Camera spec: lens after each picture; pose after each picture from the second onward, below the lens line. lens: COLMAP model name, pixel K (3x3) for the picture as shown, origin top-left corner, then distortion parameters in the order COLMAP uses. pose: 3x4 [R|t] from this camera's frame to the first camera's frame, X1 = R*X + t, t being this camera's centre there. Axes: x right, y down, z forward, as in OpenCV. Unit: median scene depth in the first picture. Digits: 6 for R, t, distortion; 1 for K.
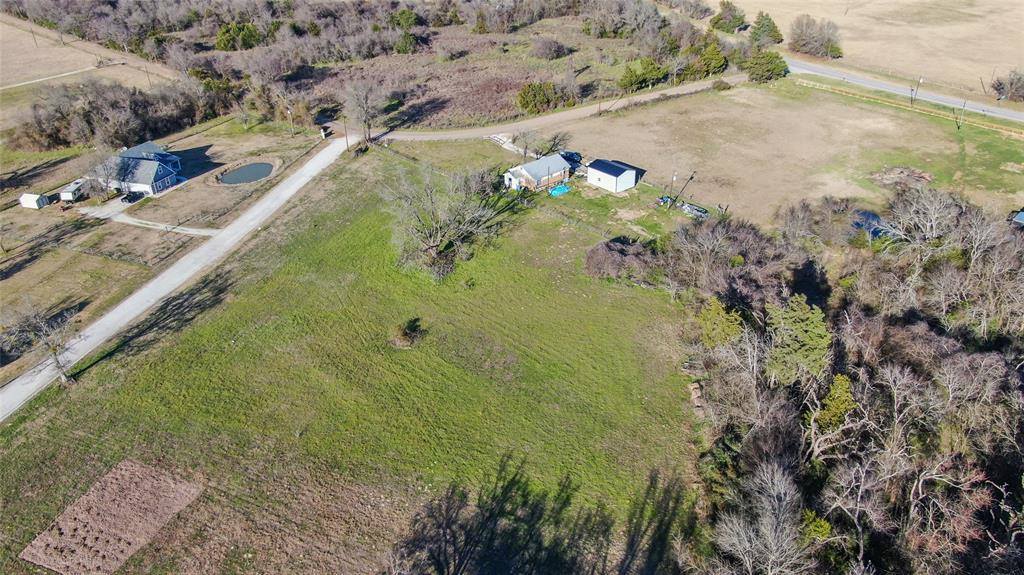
lens RADIAL K [[744.1, 0, 510.4], [0, 744.1, 281.5], [0, 0, 1]] dist [-0.009936, -0.000188]
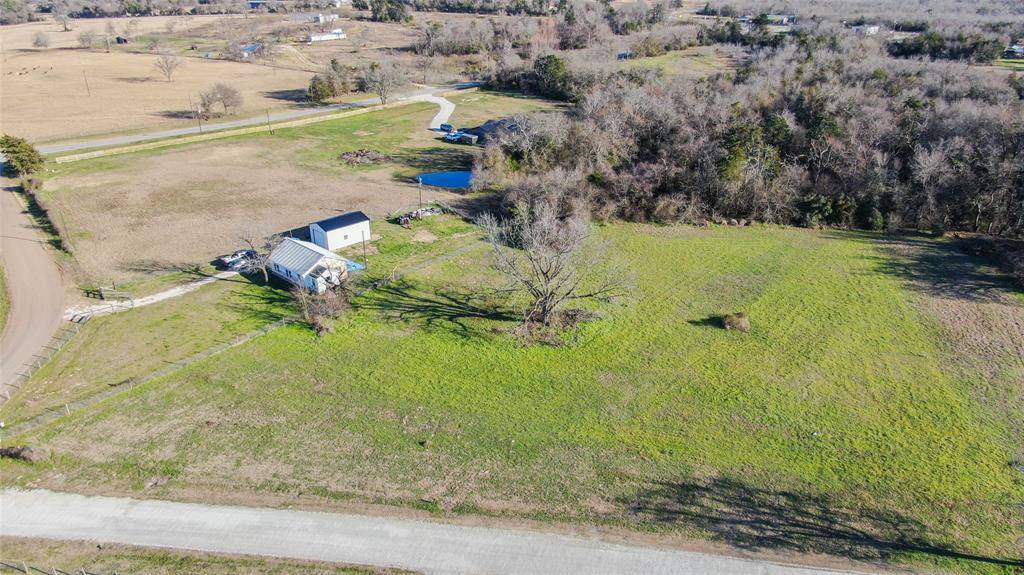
lens RADIAL K [[744.1, 0, 509.5], [0, 744.1, 291.0], [0, 0, 1]] dist [-0.009936, -0.000188]
pose [[-0.076336, -0.384981, 0.919762, -0.729038], [0.506405, 0.779654, 0.368366, -0.330348], [-0.858910, 0.493892, 0.135440, 0.840153]]
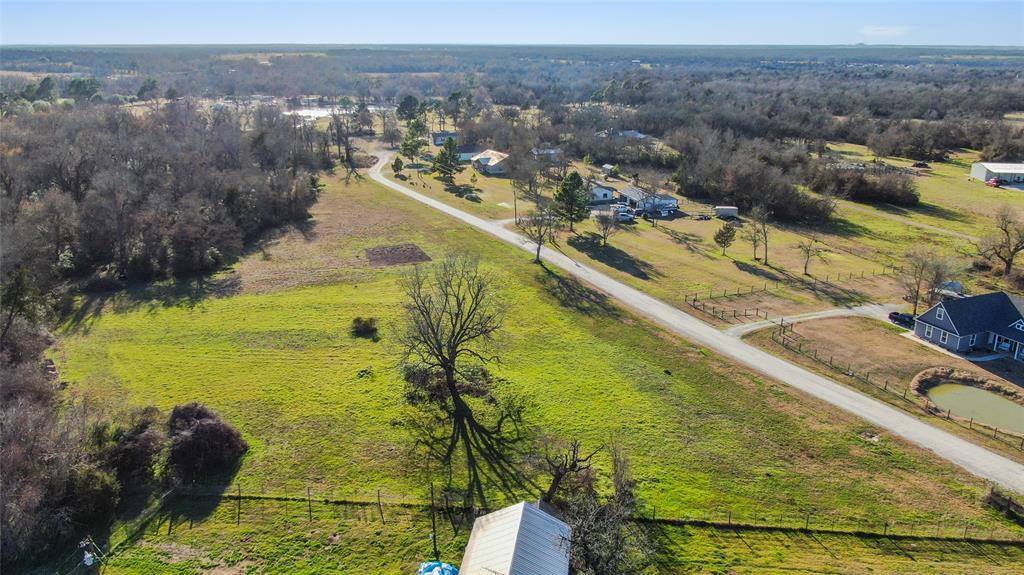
lens RADIAL K [[744.1, 0, 518.3], [0, 744.1, 291.9], [0, 0, 1]] dist [-0.009936, -0.000188]
pose [[-0.741934, 0.231694, -0.629168, 0.262709], [-0.318202, 0.704299, 0.634595, -0.533392], [0.590154, 0.671030, -0.448818, 1.202843]]
